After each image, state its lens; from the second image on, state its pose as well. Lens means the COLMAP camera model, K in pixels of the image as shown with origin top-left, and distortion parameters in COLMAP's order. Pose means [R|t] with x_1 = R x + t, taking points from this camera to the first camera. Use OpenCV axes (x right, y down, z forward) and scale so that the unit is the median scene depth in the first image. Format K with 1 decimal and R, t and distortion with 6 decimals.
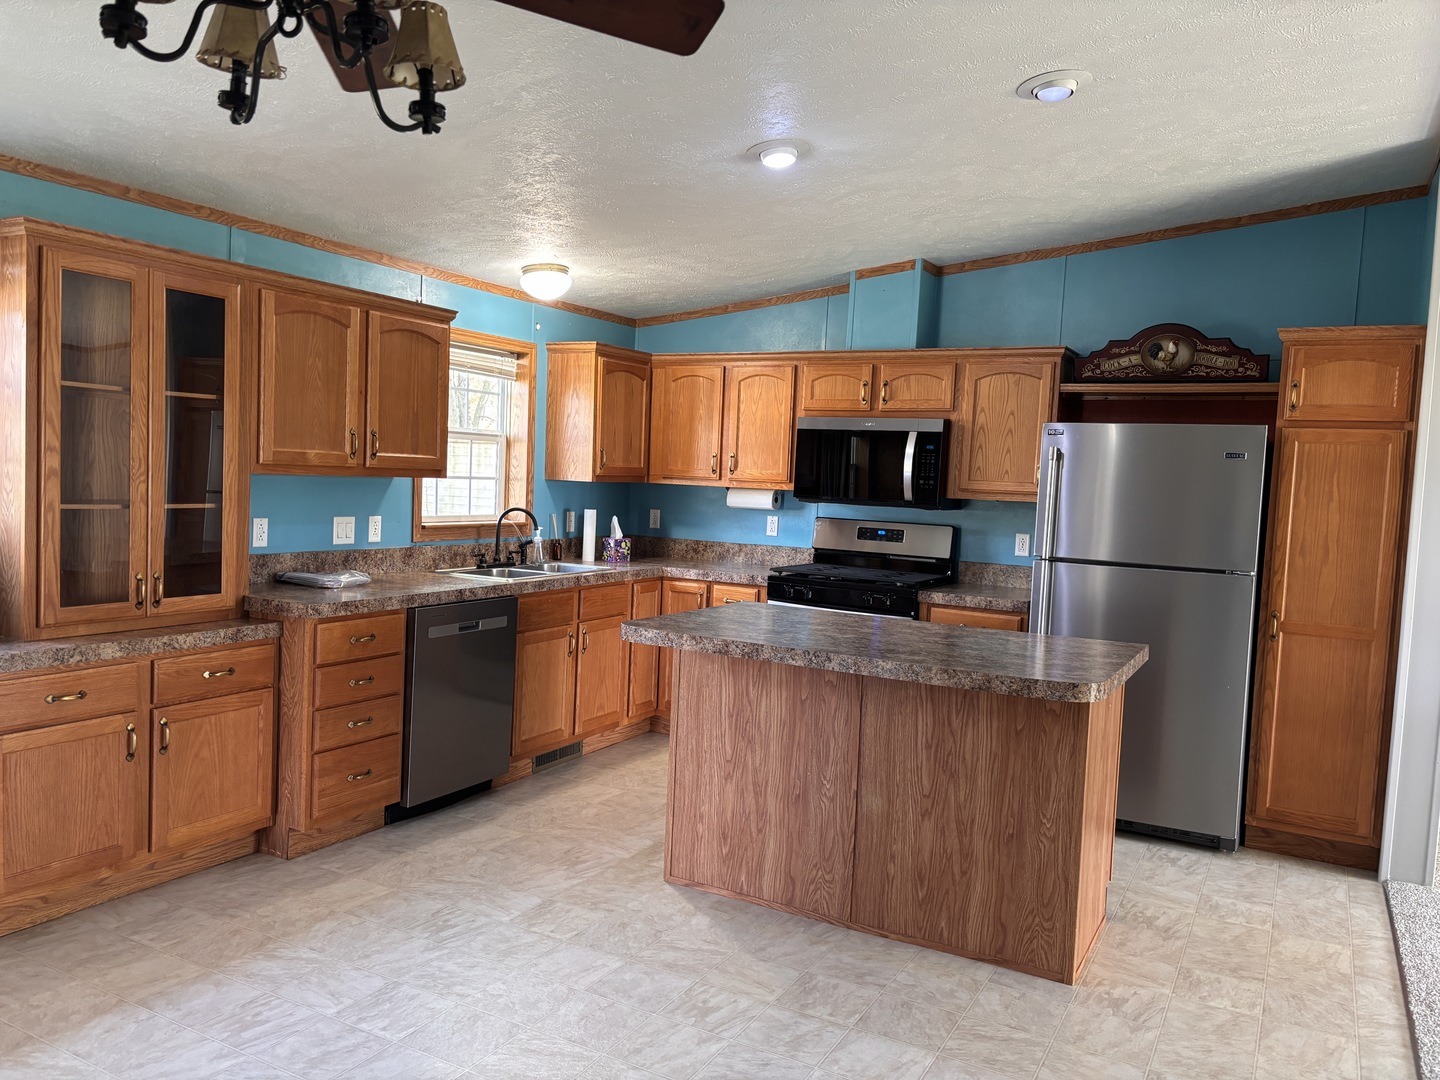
lens RADIAL K [[1086.9, 0, 708.2], [0, 1086.9, 543.9], [0, 0, 1]] dist [0.068011, -0.072395]
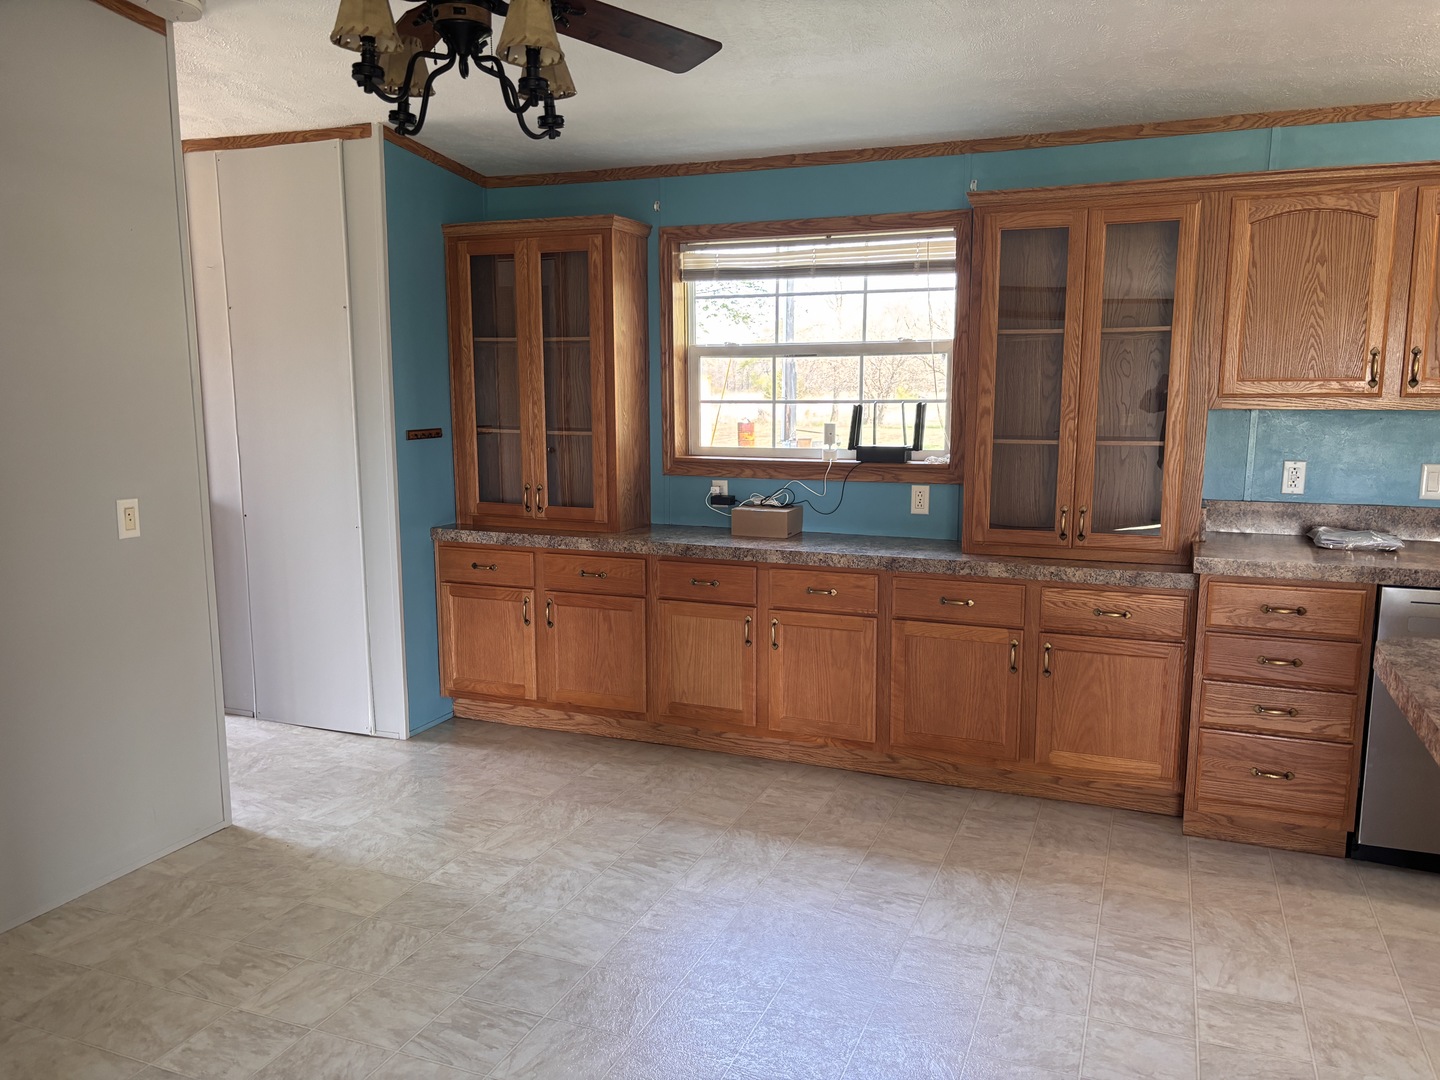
lens RADIAL K [[1086.9, 0, 708.2], [0, 1086.9, 543.9], [0, 0, 1]] dist [0.068011, -0.072395]
pose [[0.134299, 0.103307, -0.985541, 0.482125], [-0.056389, 0.993736, 0.096481, -0.019405], [0.989335, 0.042616, 0.139283, 0.519137]]
